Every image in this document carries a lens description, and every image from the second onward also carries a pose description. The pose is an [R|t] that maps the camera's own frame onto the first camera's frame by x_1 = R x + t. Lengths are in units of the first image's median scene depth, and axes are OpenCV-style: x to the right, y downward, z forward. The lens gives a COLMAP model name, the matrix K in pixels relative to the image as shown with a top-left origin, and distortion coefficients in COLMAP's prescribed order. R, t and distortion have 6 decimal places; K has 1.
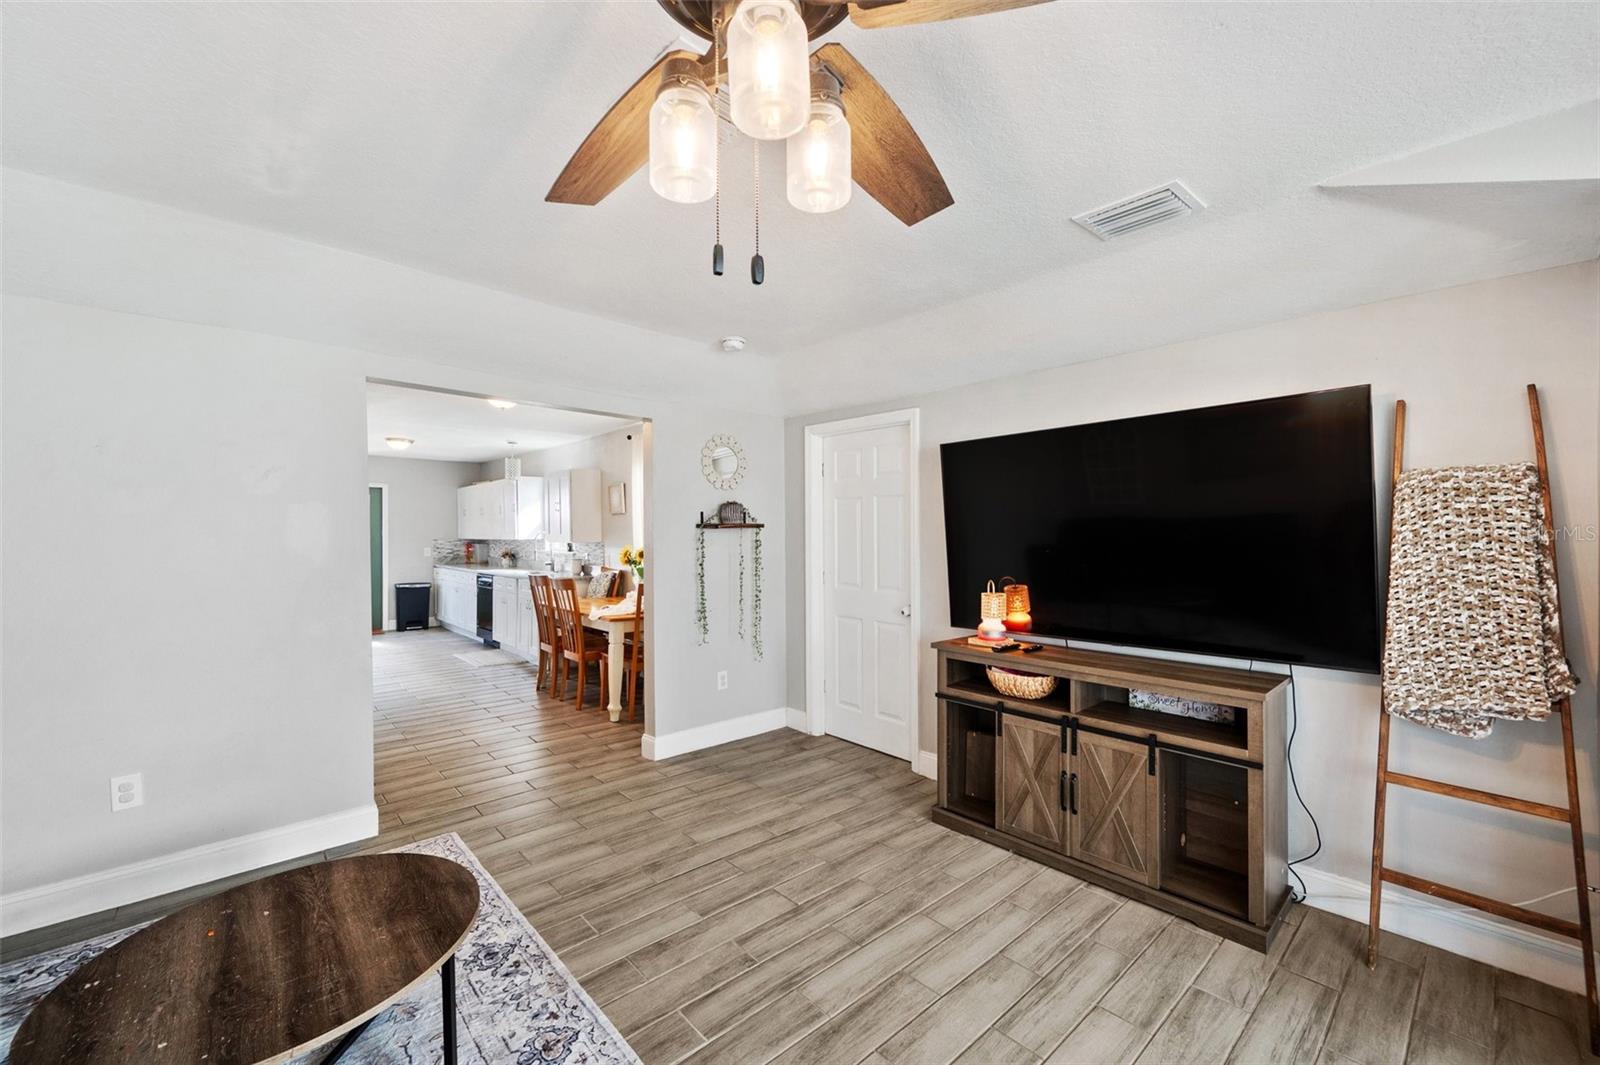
lens RADIAL K [[642.0, 0, 804.8], [0, 642.0, 532.4], [0, 0, 1]] dist [-0.000137, -0.000216]
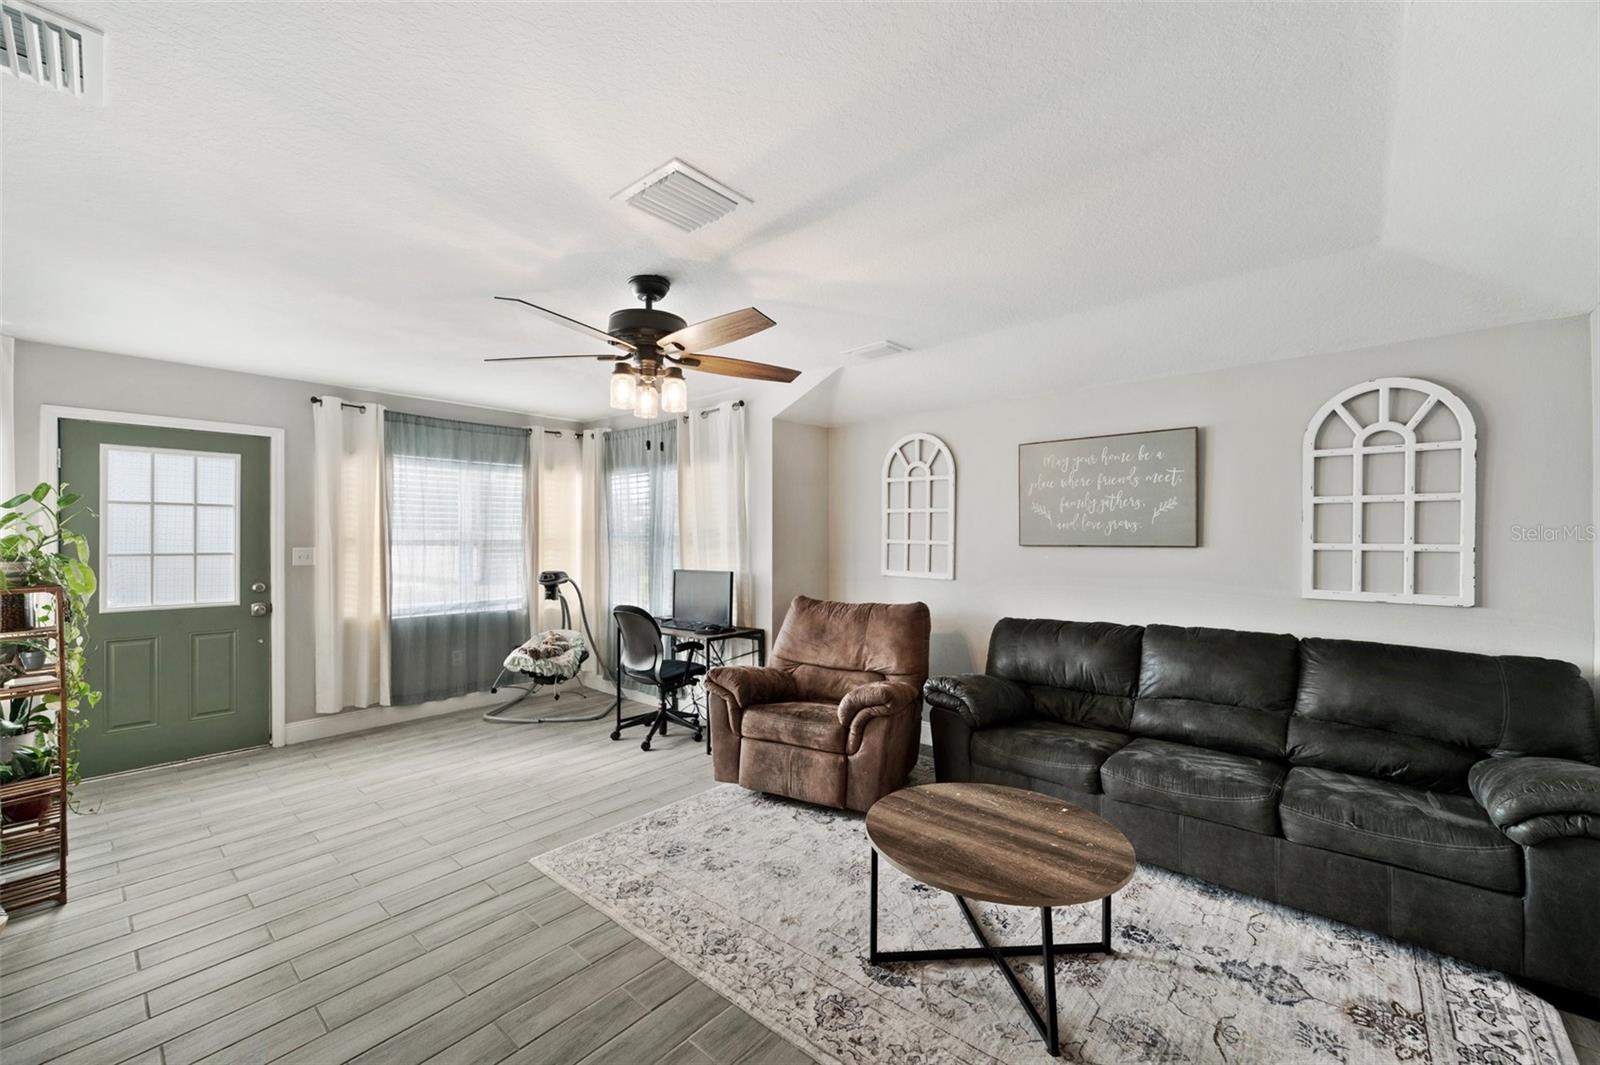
lens RADIAL K [[640.7, 0, 801.6], [0, 640.7, 538.0], [0, 0, 1]] dist [0.000521, 0.000133]
pose [[-0.993588, 0.008327, -0.112758, -0.145678], [0.007922, 0.999960, 0.004040, 0.004307], [0.112787, 0.003121, -0.993614, 1.330211]]
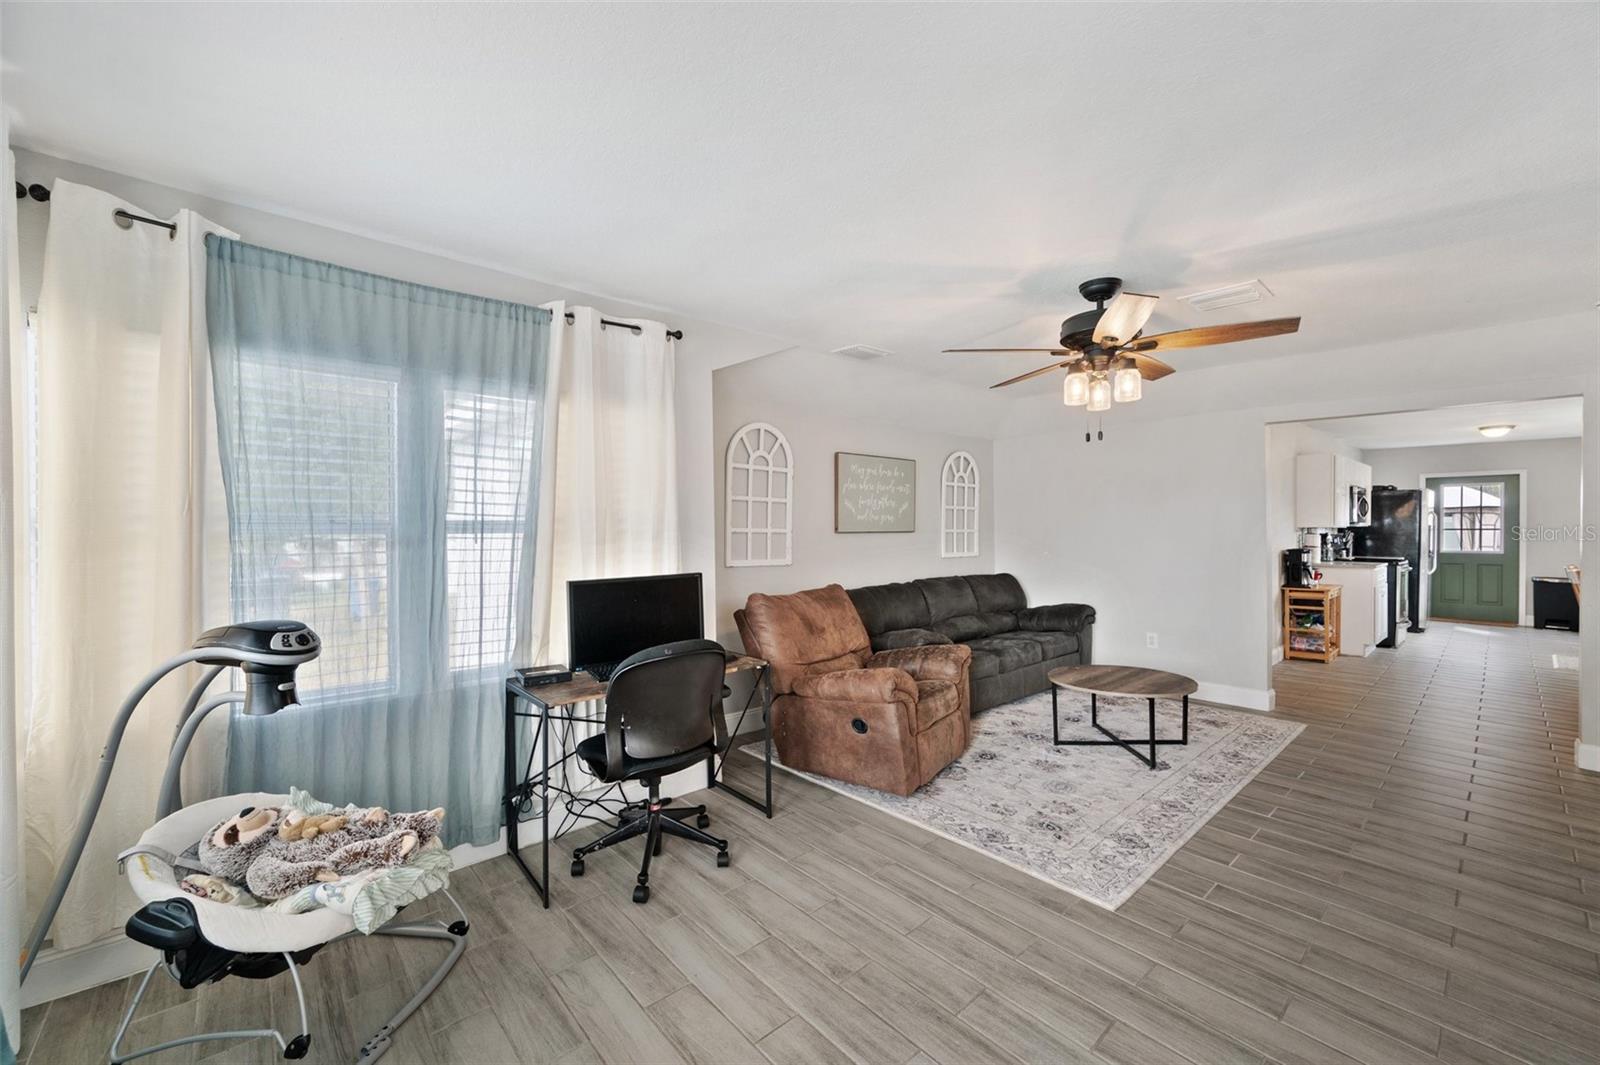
lens RADIAL K [[642.0, 0, 804.8], [0, 642.0, 532.4], [0, 0, 1]] dist [-0.000137, -0.000216]
pose [[-0.010620, 0.011733, -0.999875, 1.031767], [0.002639, 0.999928, 0.011706, 0.008815], [0.999940, -0.002514, -0.010650, -0.141079]]
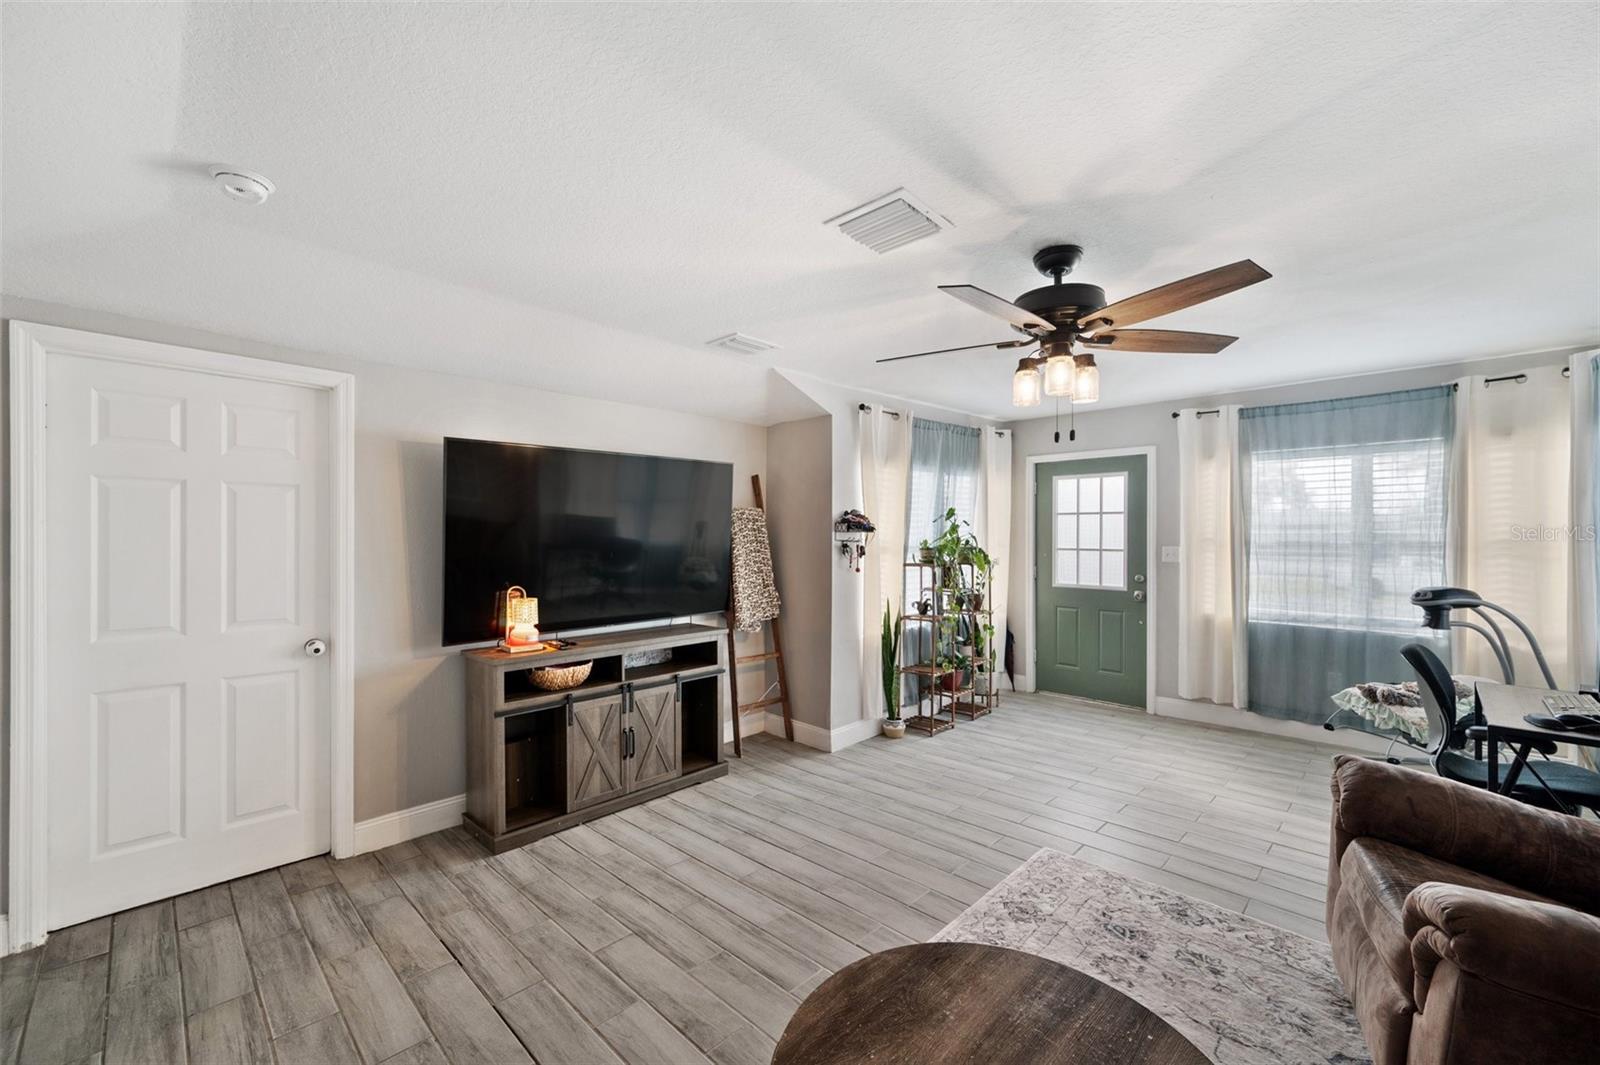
lens RADIAL K [[640.7, 0, 801.6], [0, 640.7, 538.0], [0, 0, 1]] dist [0.000521, 0.000133]
pose [[-0.062665, 0.003204, 0.998029, -0.875904], [0.002543, 0.999992, -0.003051, 0.003899], [-0.998031, 0.002347, -0.062672, 0.734679]]
